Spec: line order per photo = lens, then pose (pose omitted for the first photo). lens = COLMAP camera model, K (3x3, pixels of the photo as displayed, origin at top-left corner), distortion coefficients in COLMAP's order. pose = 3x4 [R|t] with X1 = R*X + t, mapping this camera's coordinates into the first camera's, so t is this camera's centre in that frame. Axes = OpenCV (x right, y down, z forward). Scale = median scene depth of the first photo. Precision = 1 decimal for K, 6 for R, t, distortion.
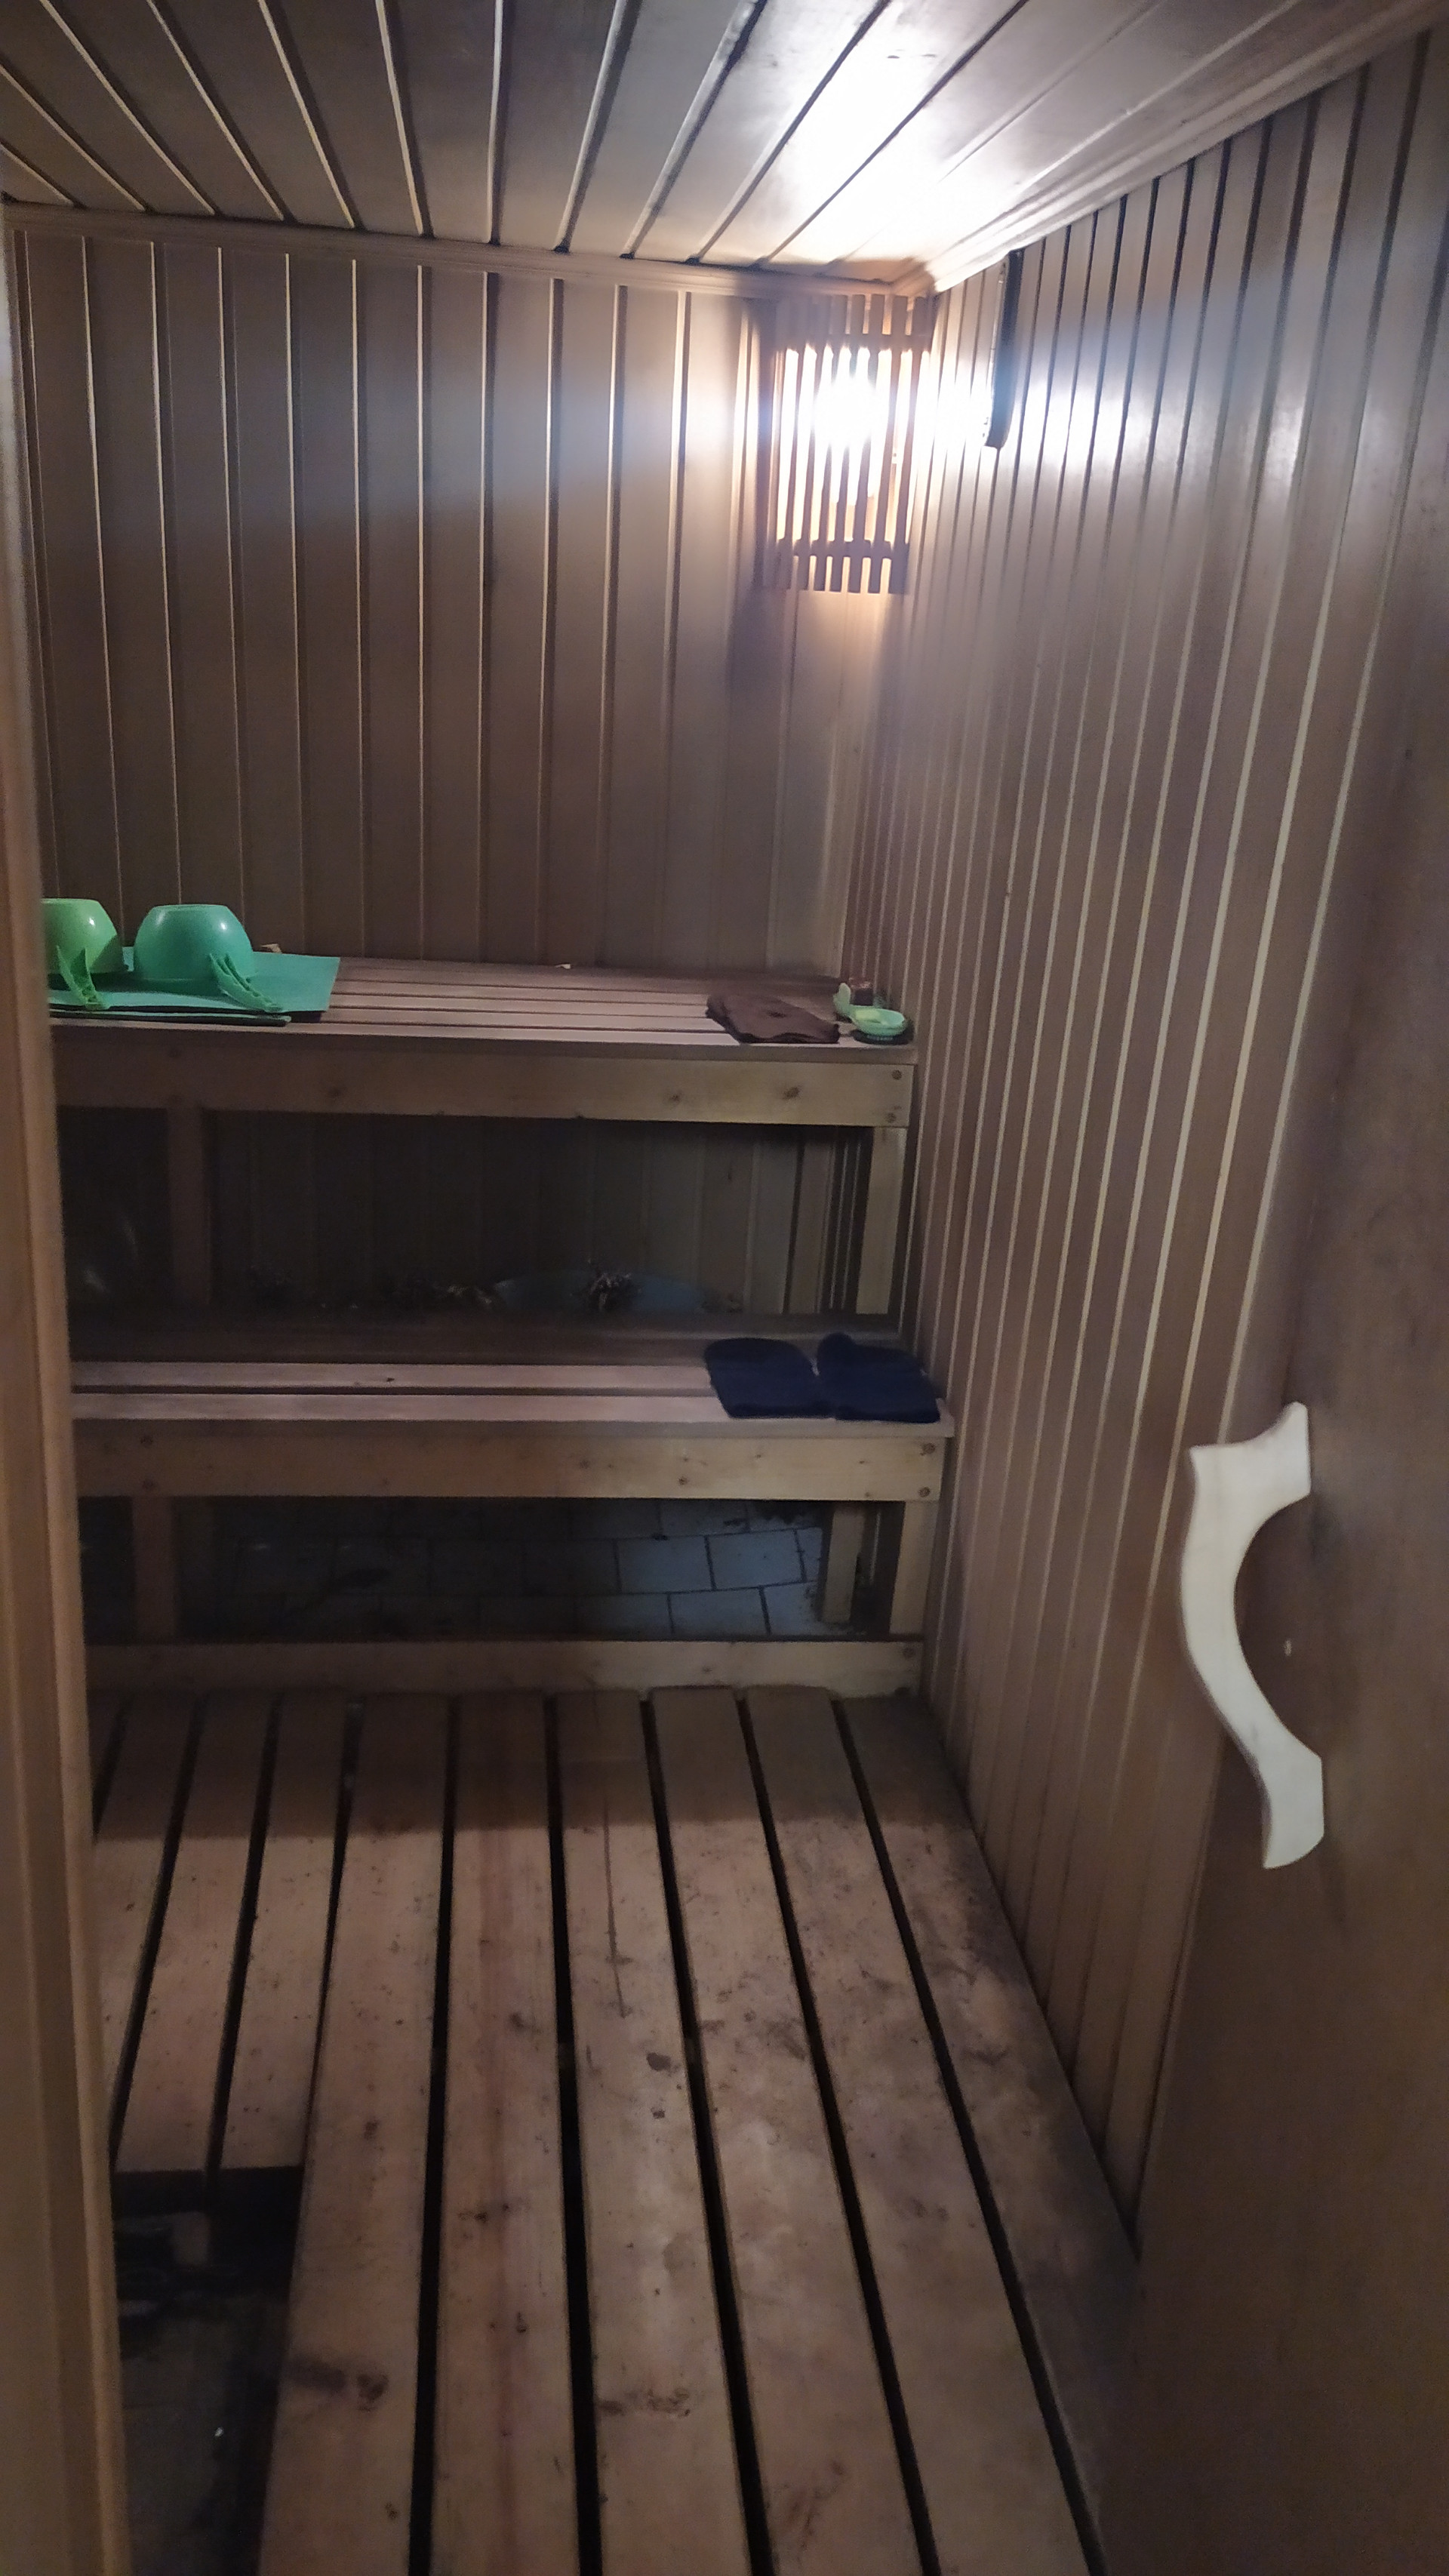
lens RADIAL K [[1909.9, 0, 725.8], [0, 1909.9, 1318.8], [0, 0, 1]] dist [-0.011656, -0.022352]
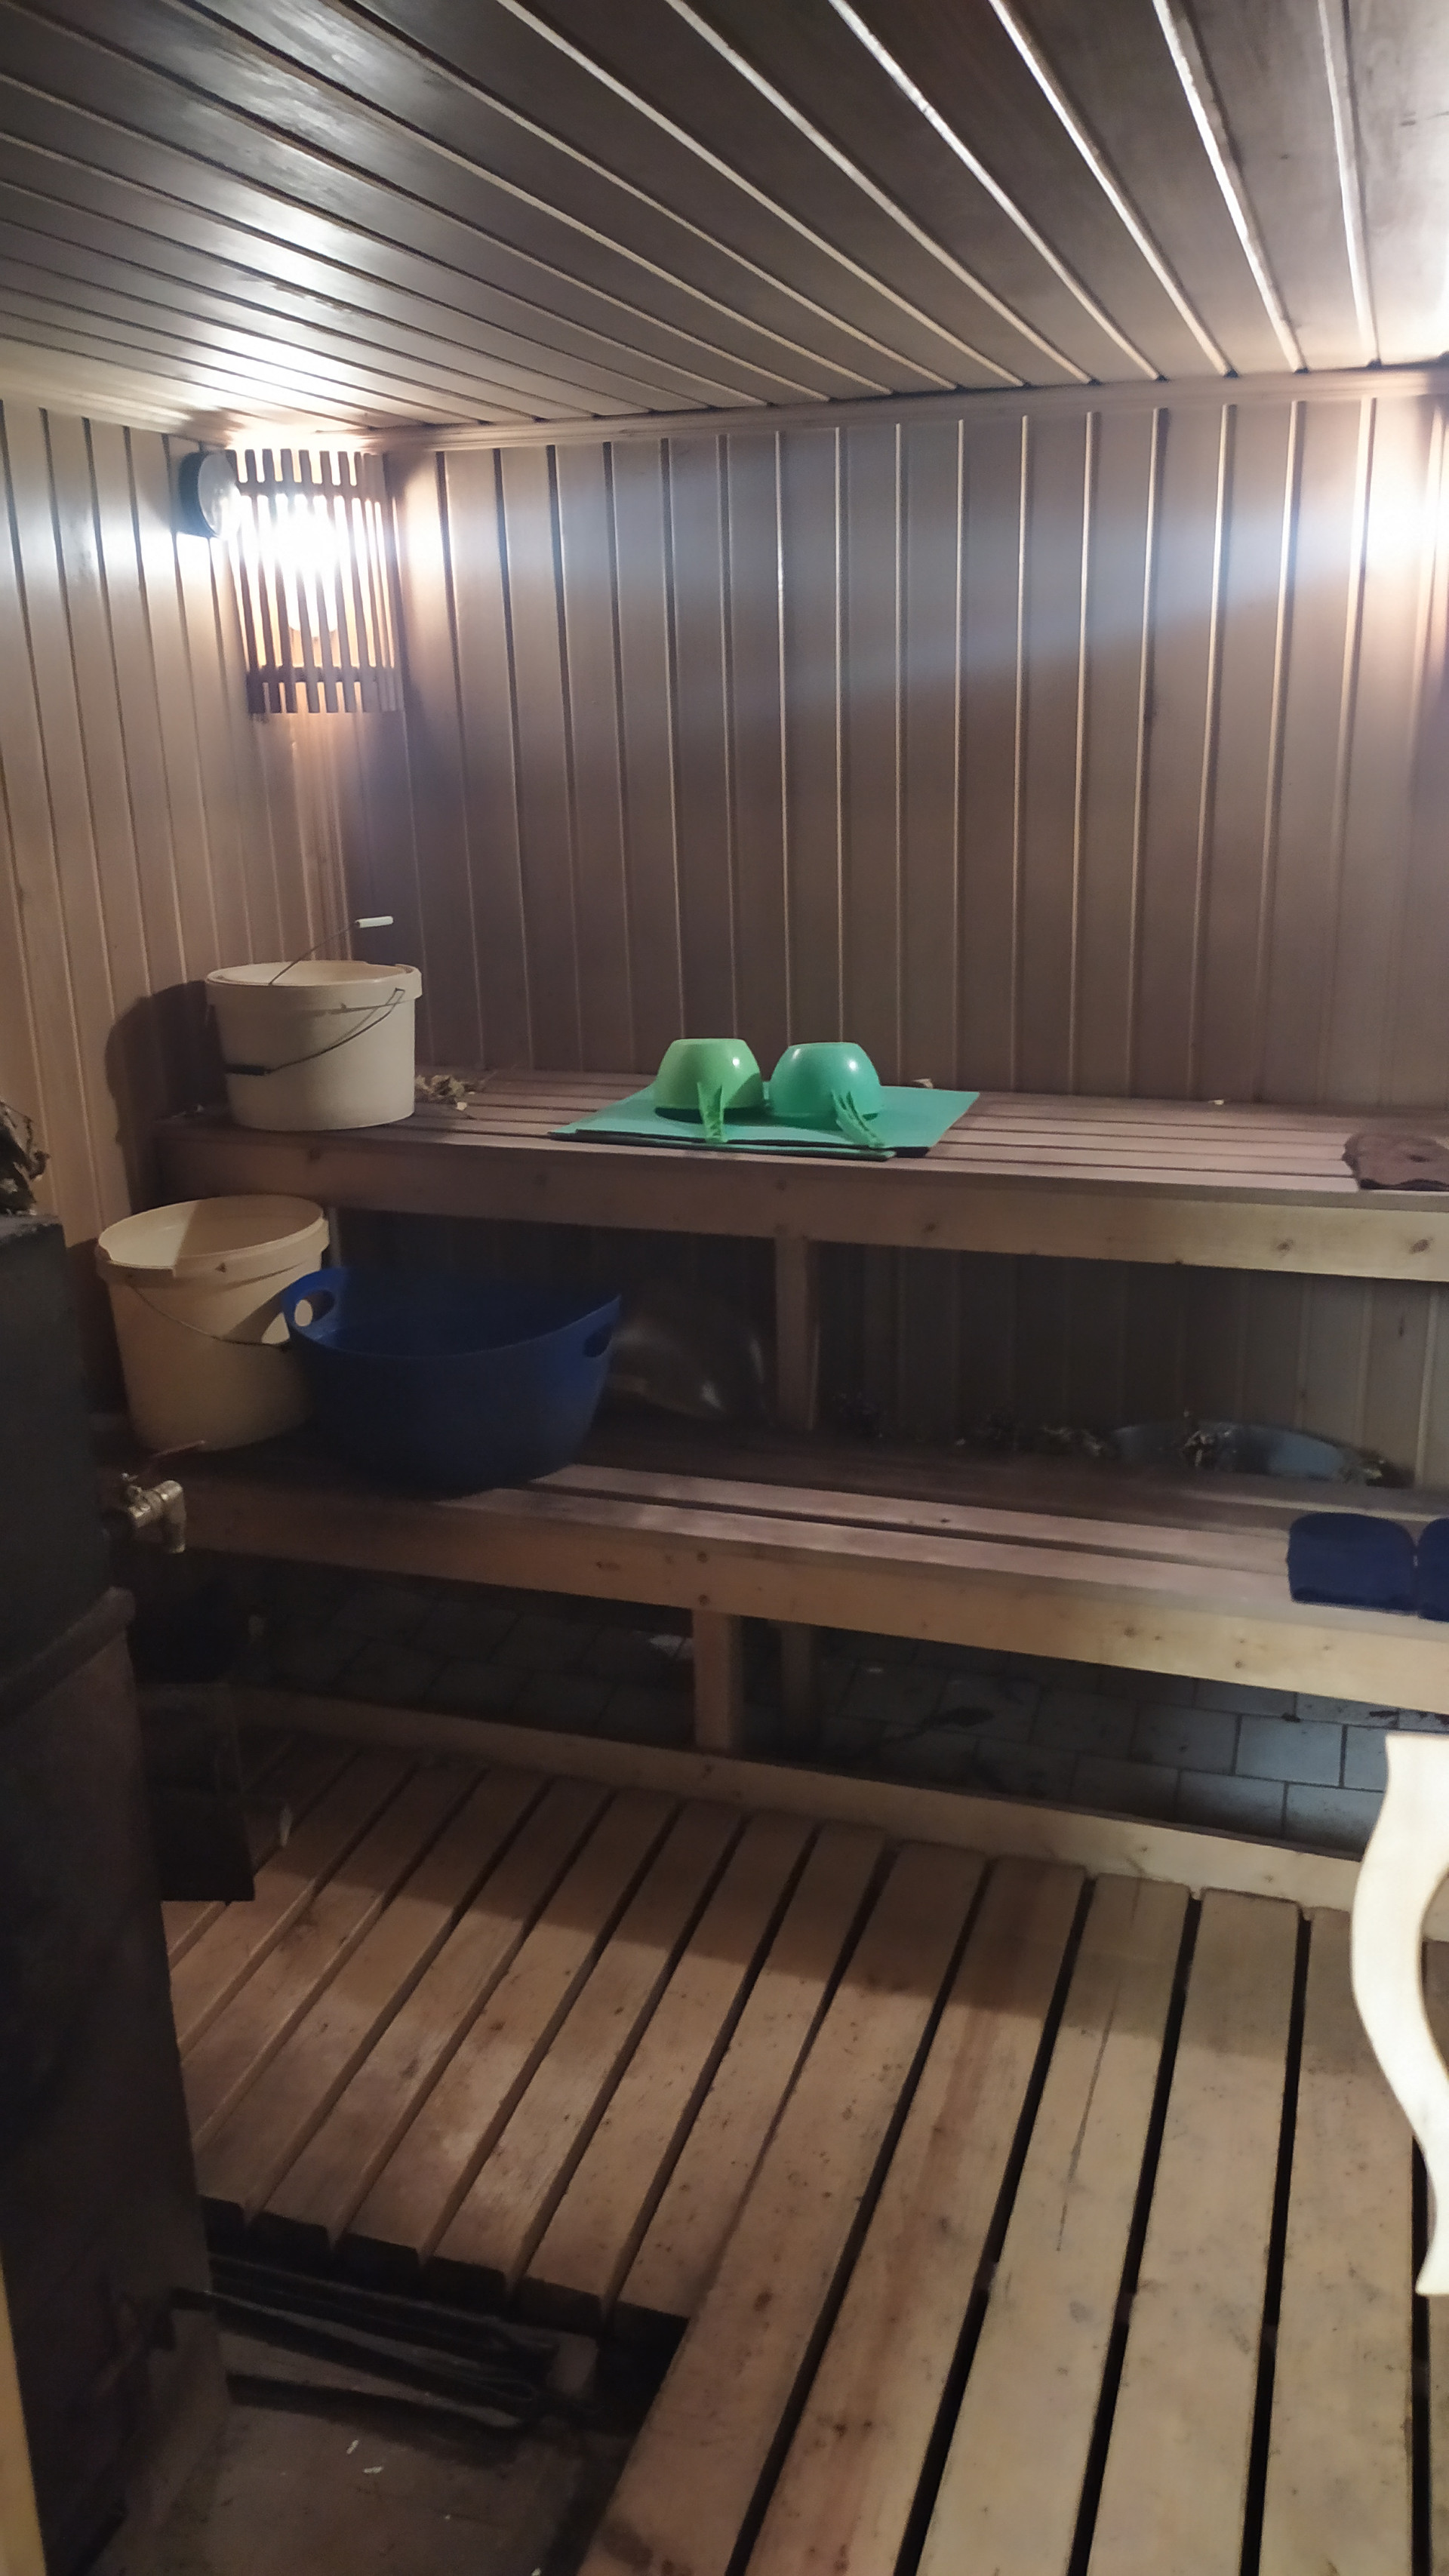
lens RADIAL K [[1891.2, 0, 724.5], [0, 1891.2, 1288.0], [0, 0, 1]] dist [0.009742, -0.051874]
pose [[0.896545, 0.048446, -0.440295, 0.139192], [-0.082129, 0.994947, -0.057759, -0.020727], [0.435272, 0.087944, 0.895993, 0.063046]]
